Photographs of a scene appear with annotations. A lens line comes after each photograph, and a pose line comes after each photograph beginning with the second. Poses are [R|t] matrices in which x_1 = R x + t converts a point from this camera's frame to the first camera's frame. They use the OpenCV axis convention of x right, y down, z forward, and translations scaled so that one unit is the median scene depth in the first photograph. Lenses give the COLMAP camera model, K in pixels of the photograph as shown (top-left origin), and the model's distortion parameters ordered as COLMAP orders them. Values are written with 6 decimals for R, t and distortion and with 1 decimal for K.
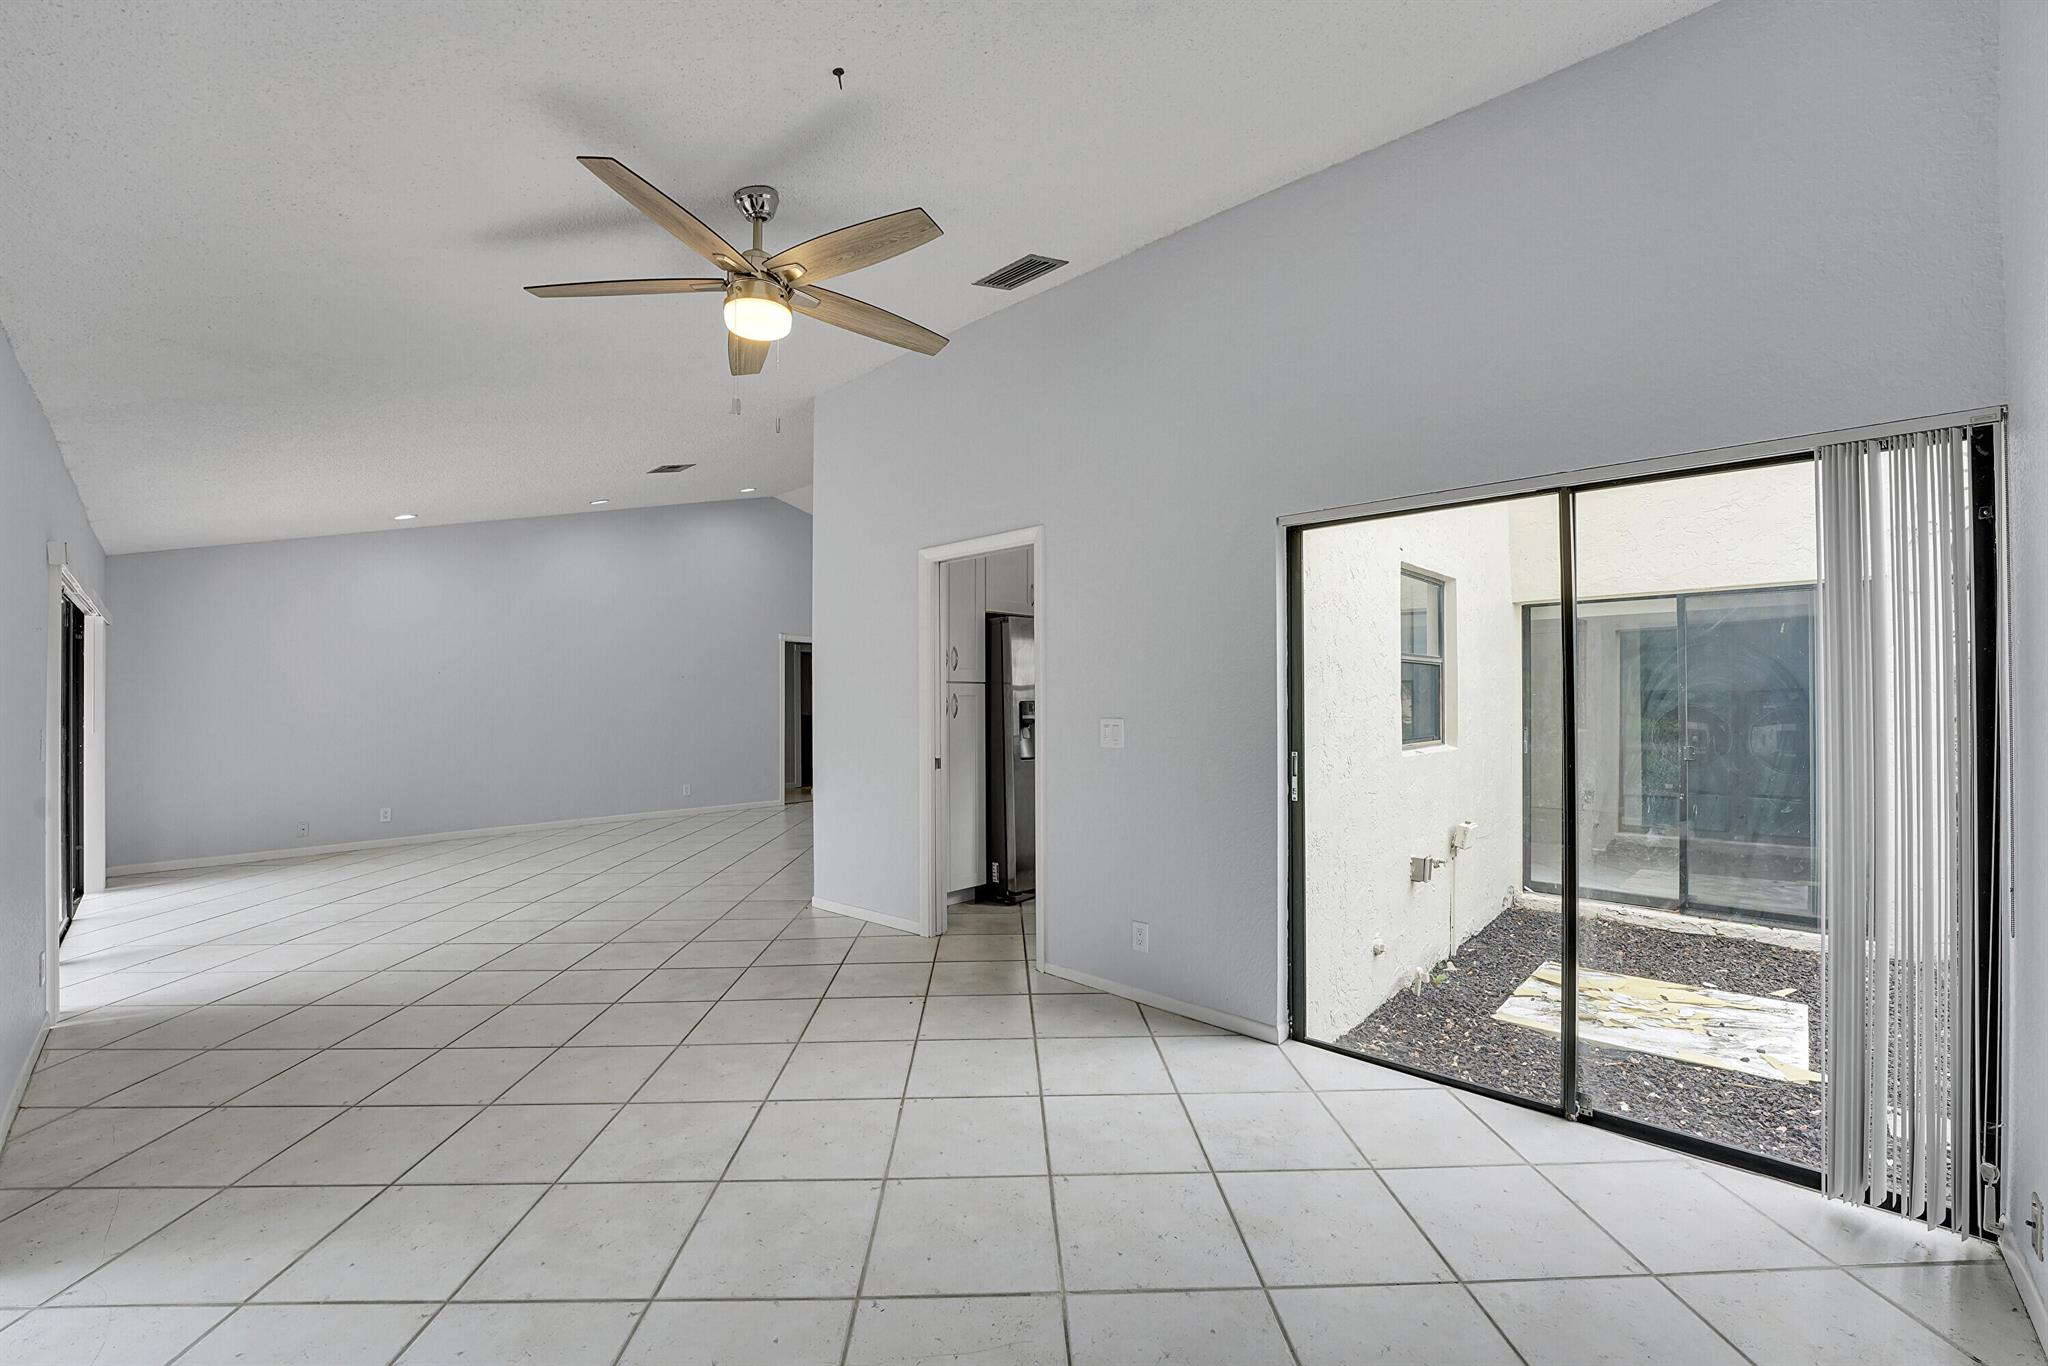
lens RADIAL K [[832.2, 0, 1019.7], [0, 832.2, 688.4], [0, 0, 1]] dist [-0.029202, 0.003829]
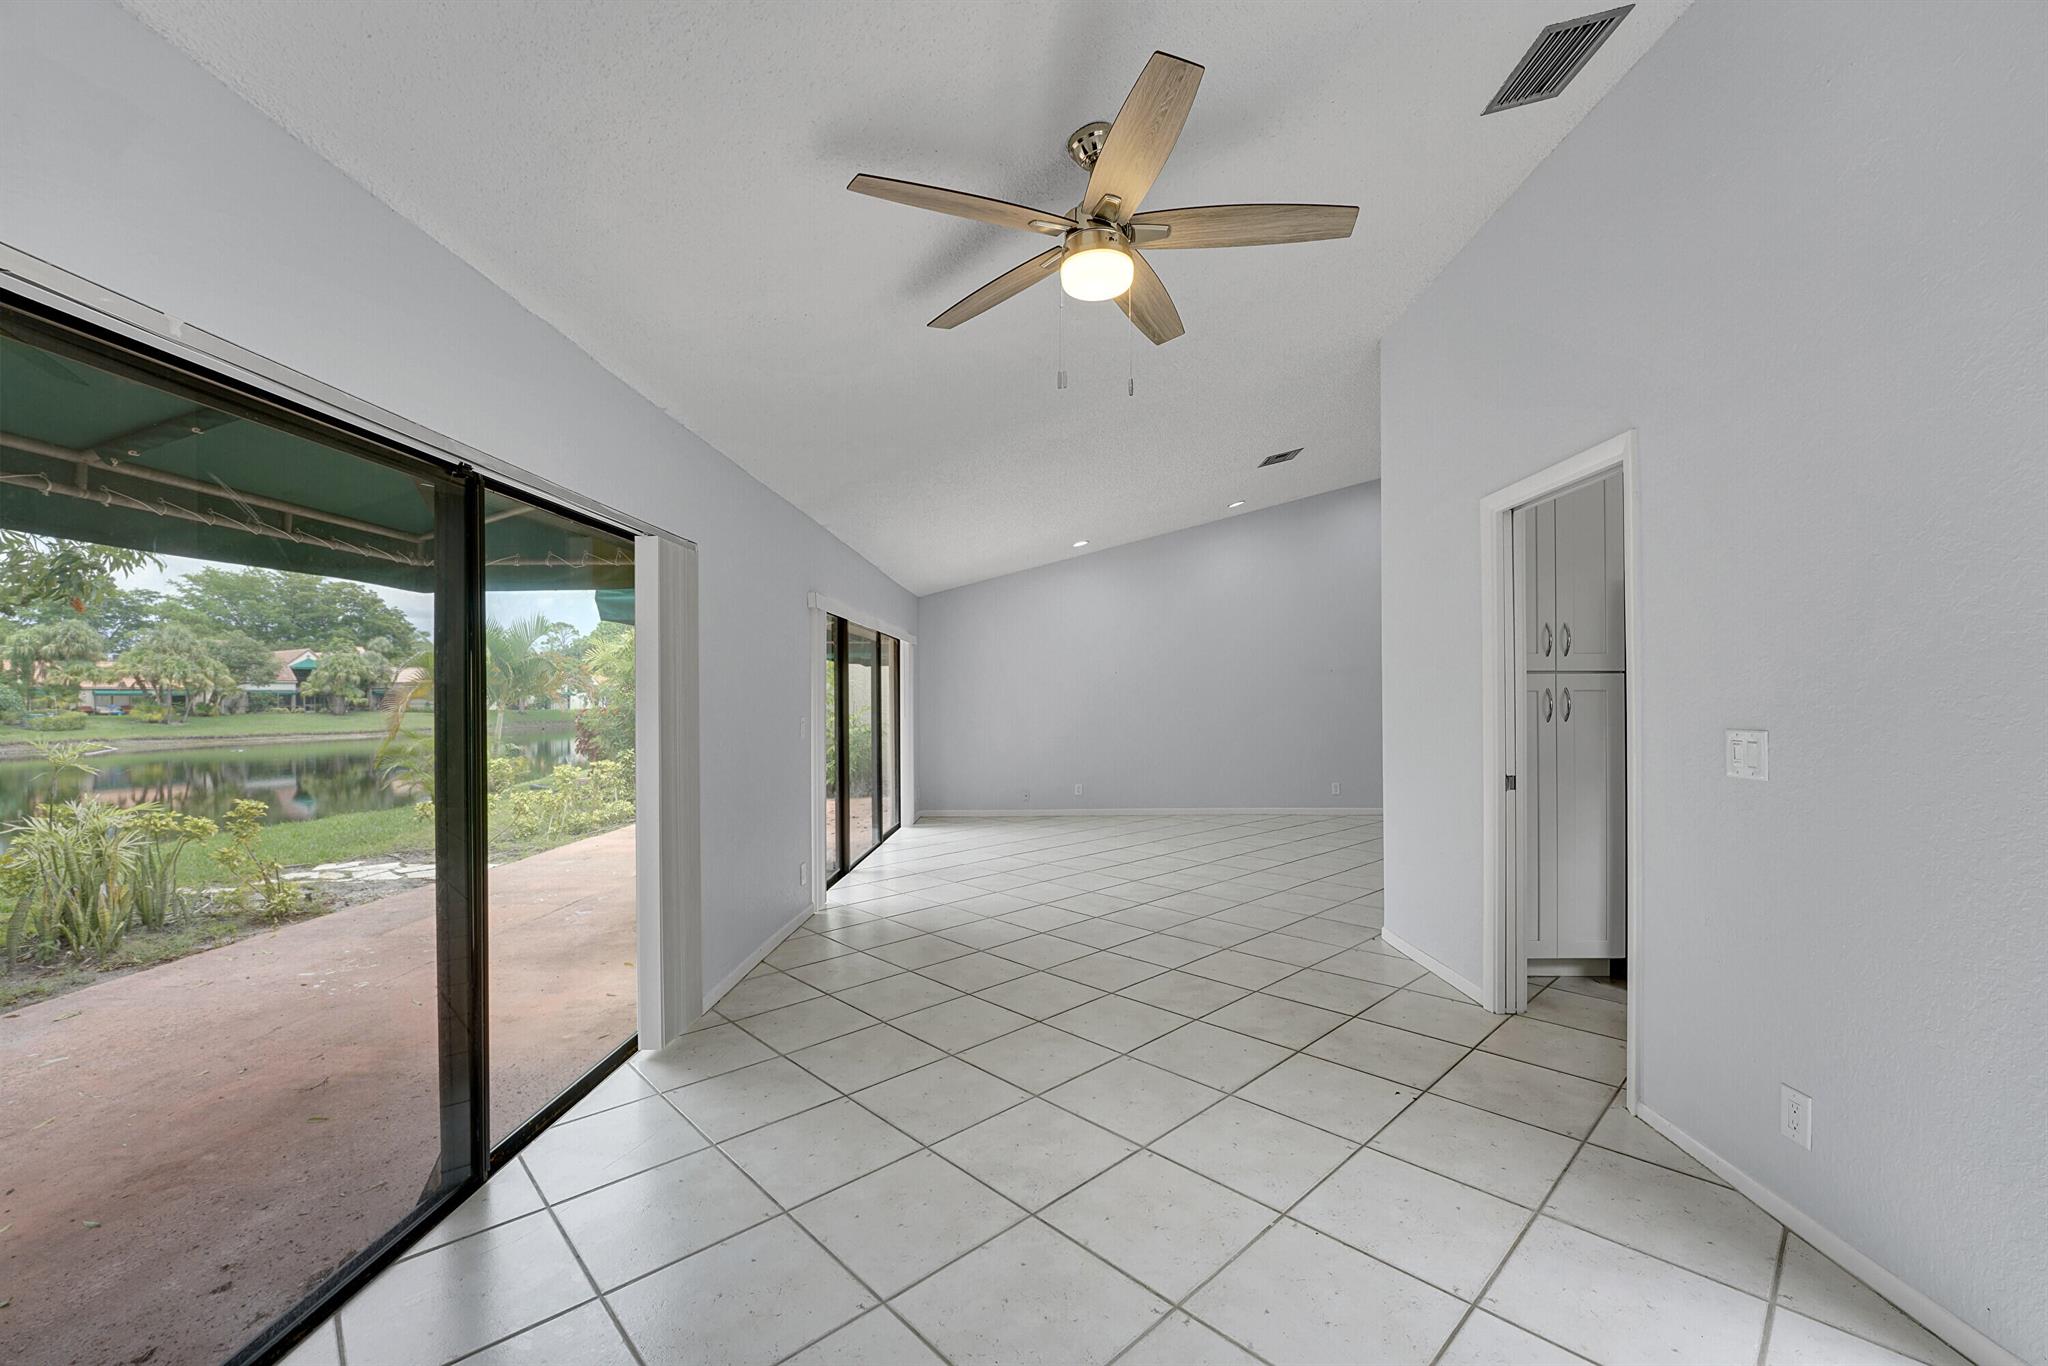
lens RADIAL K [[832.2, 0, 1018.3], [0, 832.2, 689.1], [0, 0, 1]] dist [-0.029202, 0.003829]
pose [[0.661392, -0.005168, -0.750023, 0.162711], [0.011142, 0.999934, 0.002935, -0.000278], [0.749958, -0.010298, 0.661405, 0.184872]]
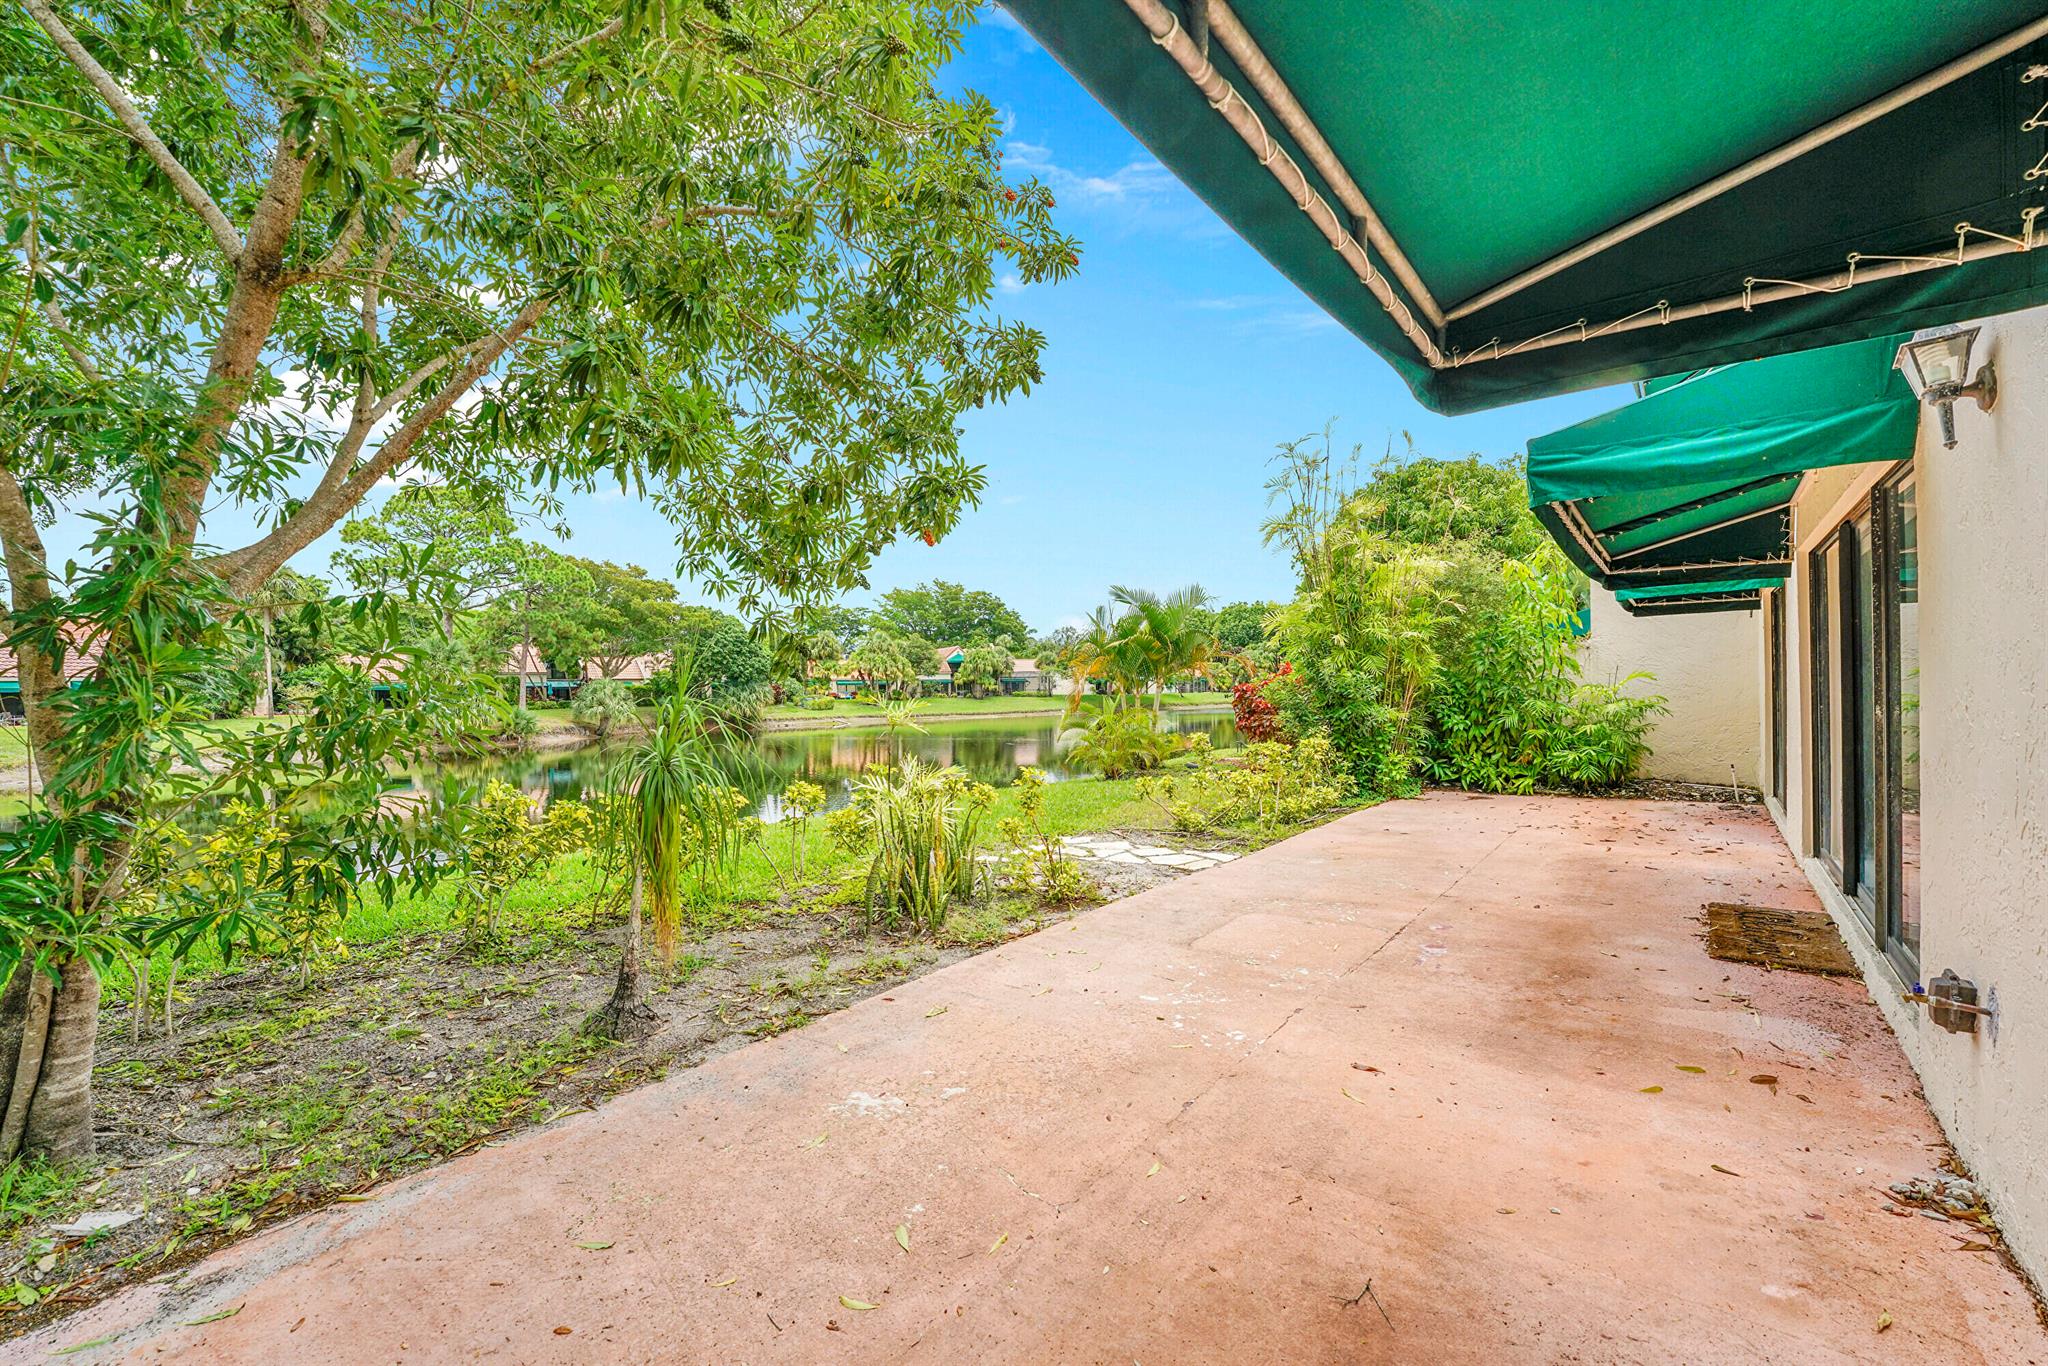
lens RADIAL K [[838.4, 0, 1030.3], [0, 838.4, 687.8], [0, 0, 1]] dist [-0.023175, -0.000148]
pose [[0.100229, 0.003819, -0.994957, -0.381553], [0.028009, 0.999585, 0.006659, 0.038148], [0.994570, -0.028535, 0.100081, 0.002964]]
